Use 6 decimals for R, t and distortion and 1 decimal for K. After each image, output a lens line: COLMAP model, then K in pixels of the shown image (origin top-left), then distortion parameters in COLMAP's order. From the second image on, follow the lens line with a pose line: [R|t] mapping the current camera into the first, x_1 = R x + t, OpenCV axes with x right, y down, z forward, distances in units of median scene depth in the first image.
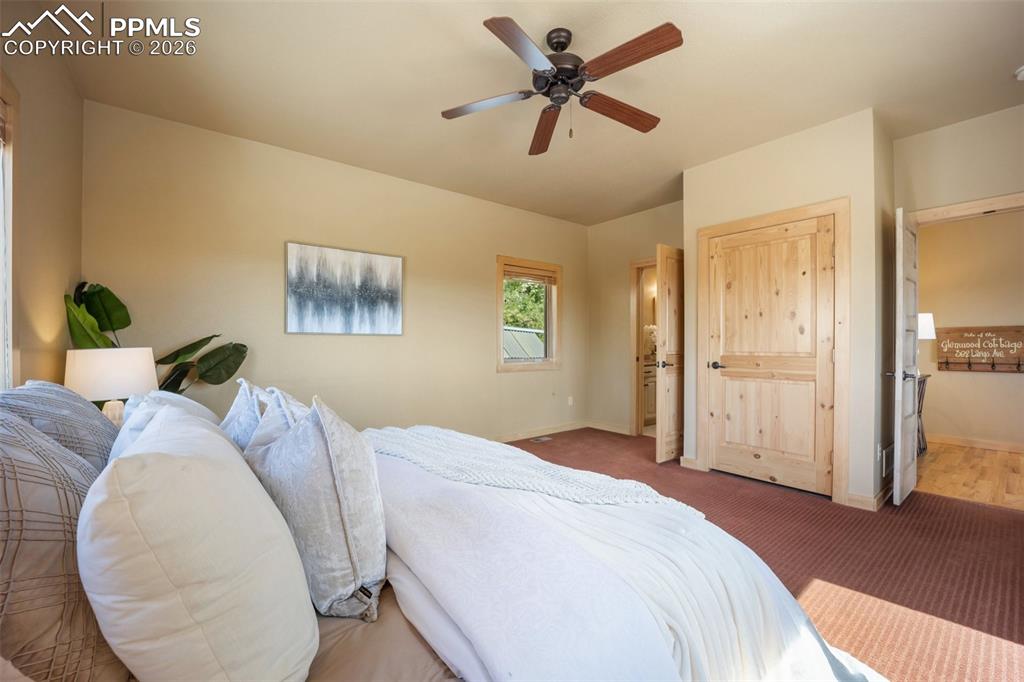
lens RADIAL K [[421.5, 0, 508.0], [0, 421.5, 343.1], [0, 0, 1]] dist [-0.022074, 0.000850]
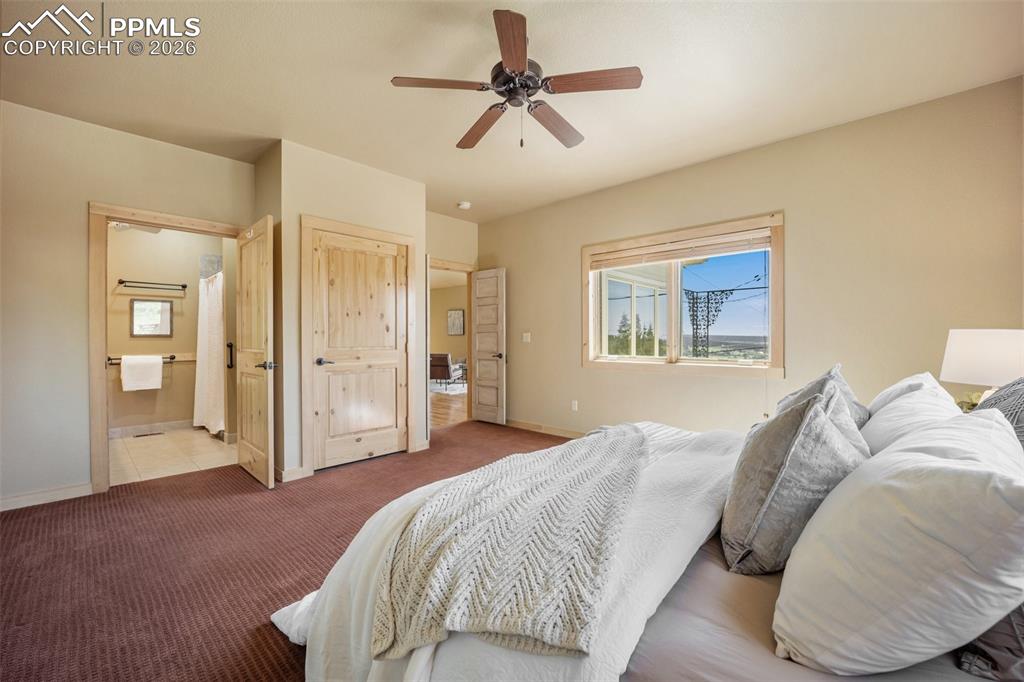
lens RADIAL K [[421.5, 0, 508.5], [0, 421.5, 341.2], [0, 0, 1]] dist [-0.022074, 0.000850]
pose [[-0.167317, -0.001697, 0.985902, -0.589519], [-0.000254, 0.999999, 0.001678, 0.004360], [-0.985903, 0.000030, -0.167317, 0.804702]]
